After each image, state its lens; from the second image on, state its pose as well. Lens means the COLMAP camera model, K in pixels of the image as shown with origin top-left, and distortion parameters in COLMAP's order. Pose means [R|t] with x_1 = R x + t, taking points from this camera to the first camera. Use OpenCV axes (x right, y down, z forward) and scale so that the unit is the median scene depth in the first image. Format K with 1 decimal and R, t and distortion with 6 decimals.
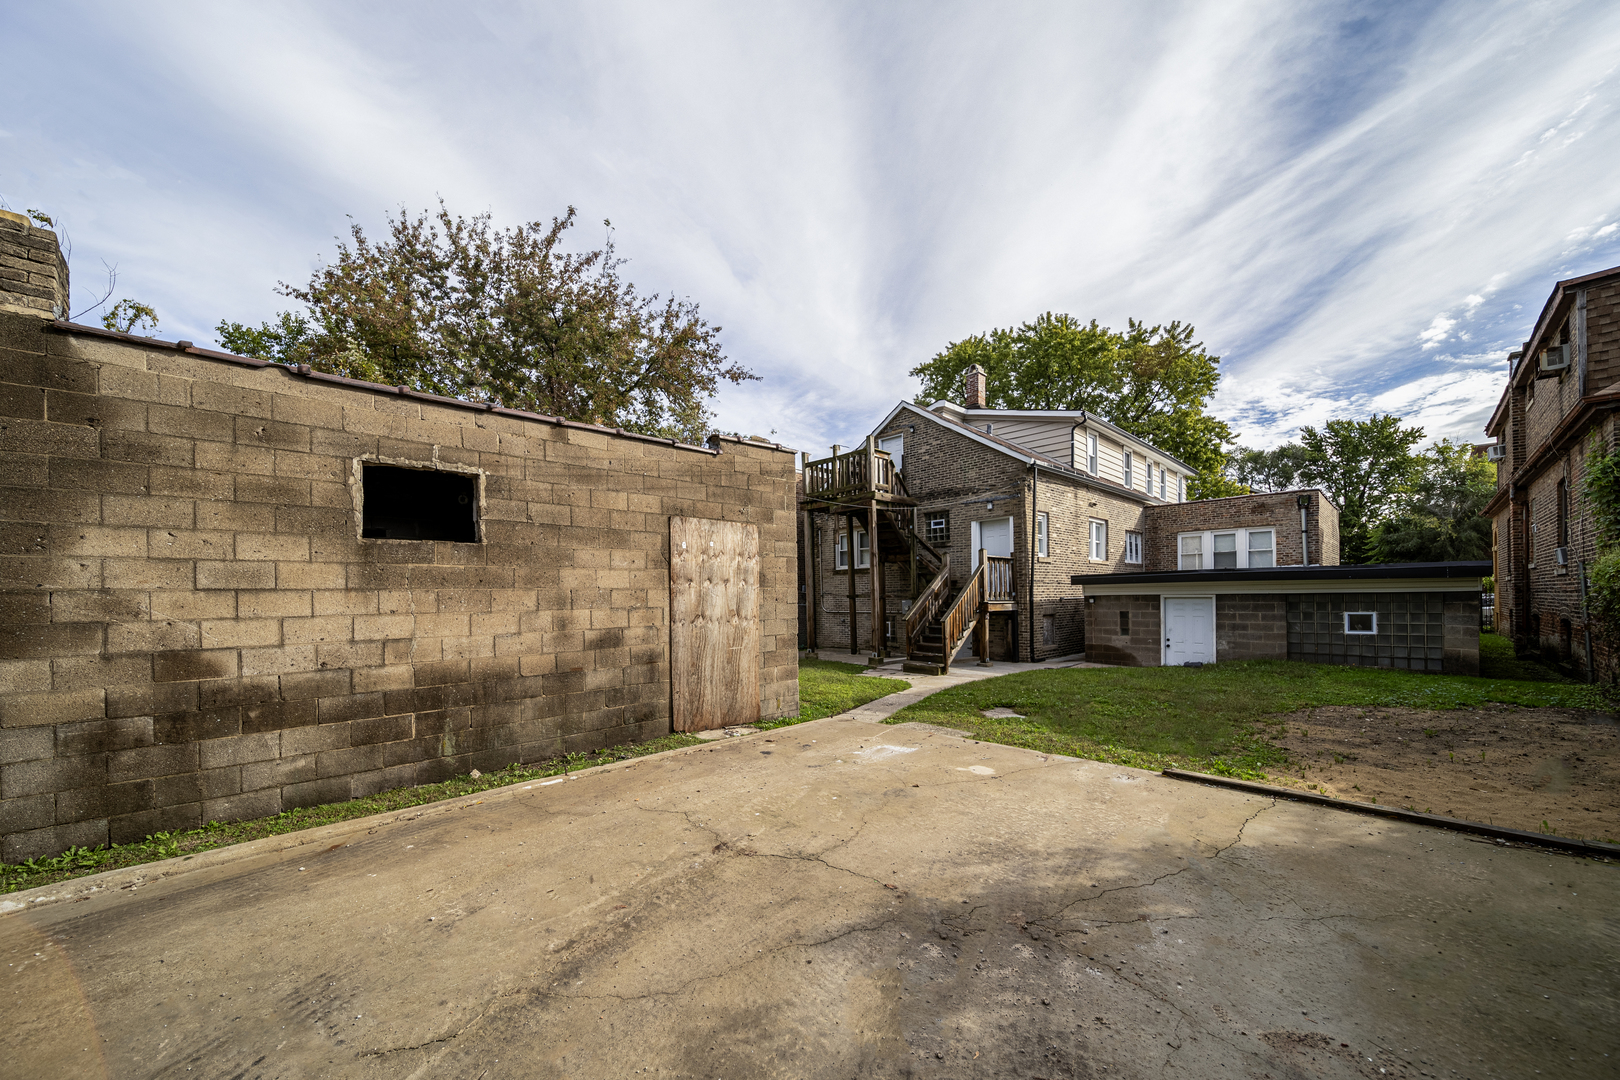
lens RADIAL K [[554.0, 0, 807.4], [0, 554.0, 581.1], [0, 0, 1]] dist [0.000258, -0.000017]
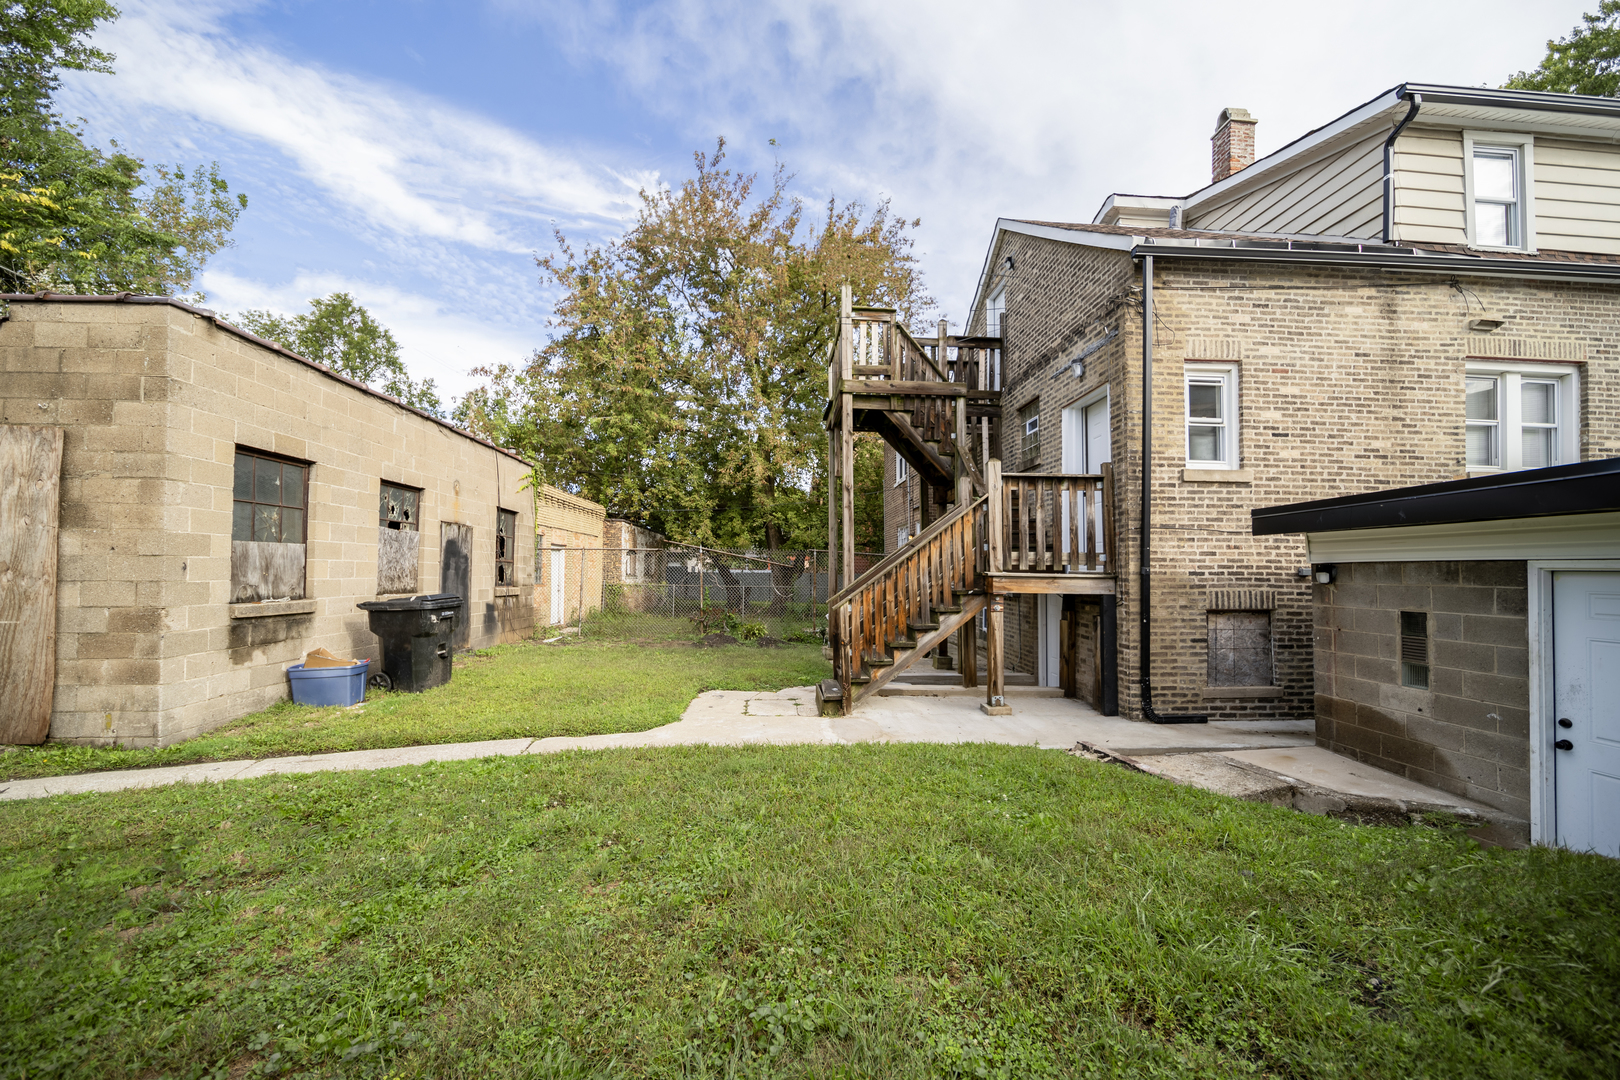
lens RADIAL K [[604.9, 0, 821.6], [0, 604.9, 543.2], [0, 0, 1]] dist [-0.006612, -0.000174]
pose [[0.790558, -0.007179, -0.612346, 0.496202], [-0.000772, 0.999919, -0.012719, 0.018584], [0.612387, 0.010528, 0.790488, 0.493279]]
